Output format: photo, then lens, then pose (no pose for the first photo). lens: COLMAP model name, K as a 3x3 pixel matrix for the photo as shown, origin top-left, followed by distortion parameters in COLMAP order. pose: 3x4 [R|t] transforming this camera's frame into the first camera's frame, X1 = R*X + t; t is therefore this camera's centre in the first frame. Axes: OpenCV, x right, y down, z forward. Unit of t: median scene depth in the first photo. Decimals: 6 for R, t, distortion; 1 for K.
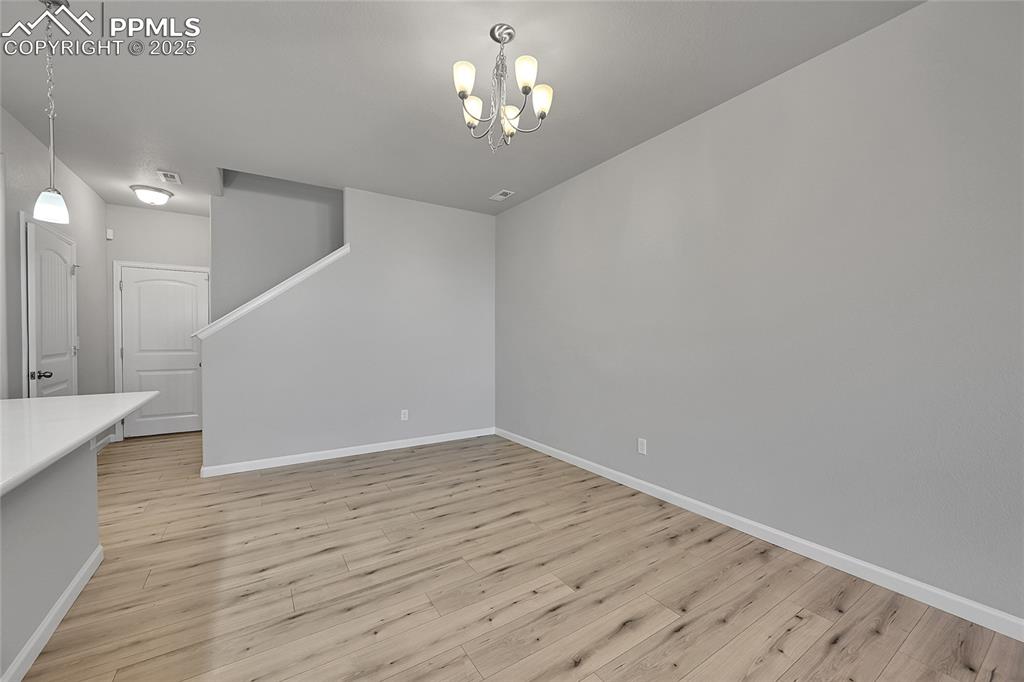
lens RADIAL K [[402.3, 0, 514.6], [0, 402.3, 346.9], [0, 0, 1]] dist [-0.002377, 0.000520]
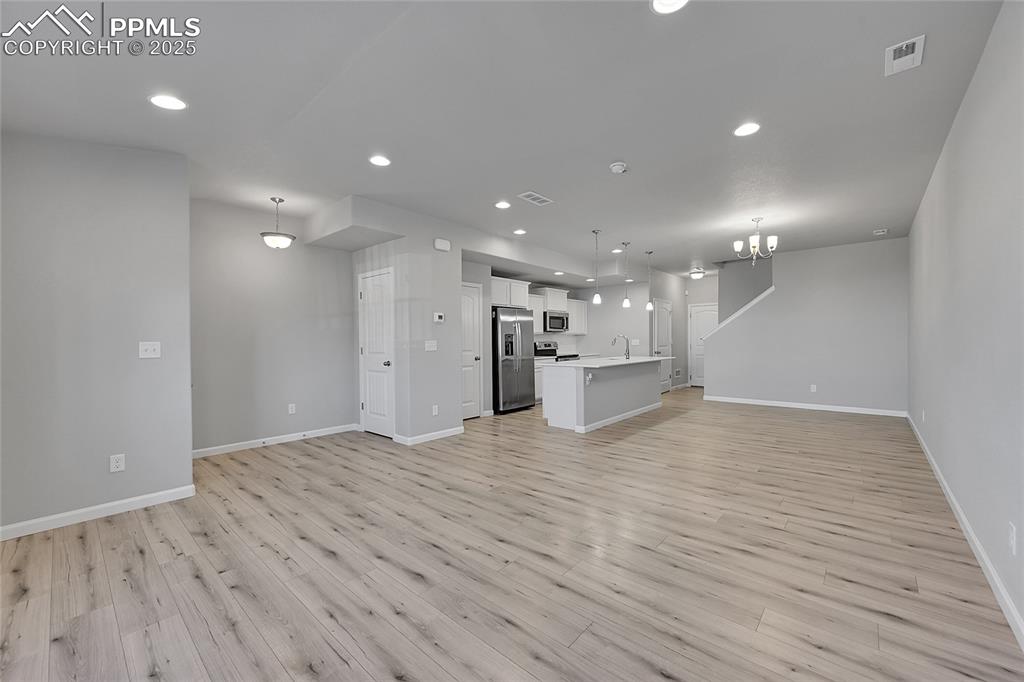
lens RADIAL K [[402.3, 0, 516.0], [0, 402.3, 341.6], [0, 0, 1]] dist [-0.002377, 0.000520]
pose [[0.269697, -0.001417, -0.962944, 1.398227], [-0.013099, 0.999901, -0.005141, 0.020425], [0.962856, 0.014000, 0.269652, -0.803502]]
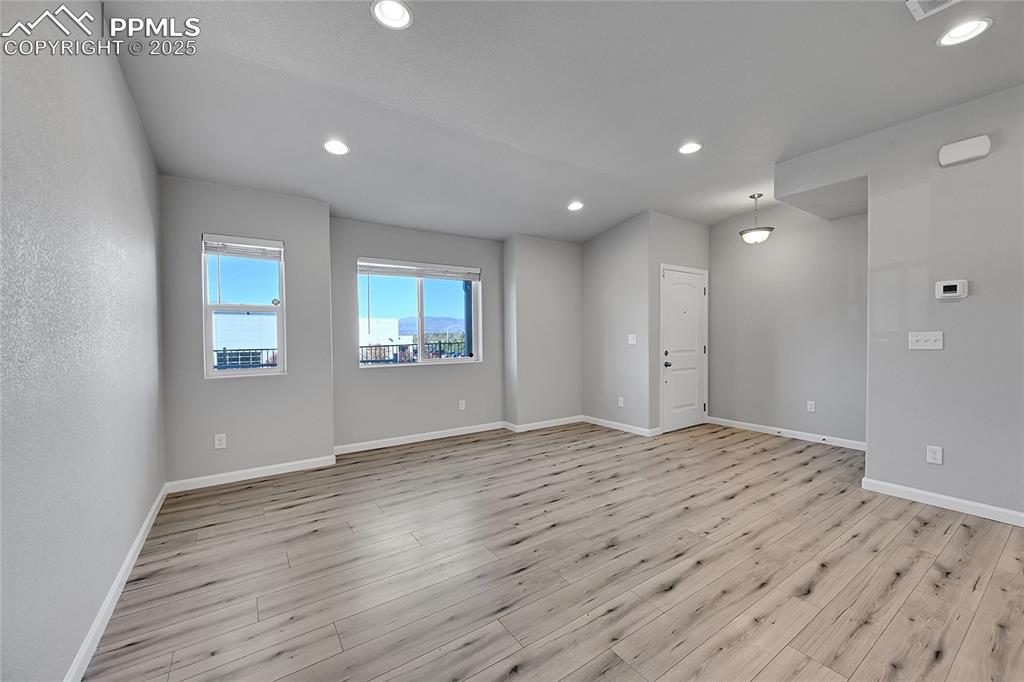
lens RADIAL K [[402.3, 0, 517.2], [0, 402.3, 340.4], [0, 0, 1]] dist [-0.002377, 0.000520]
pose [[-0.999629, 0.006914, -0.026364, 0.678418], [0.006047, 0.999444, 0.032801, -0.004974], [0.026576, 0.032629, -0.999114, 0.273793]]
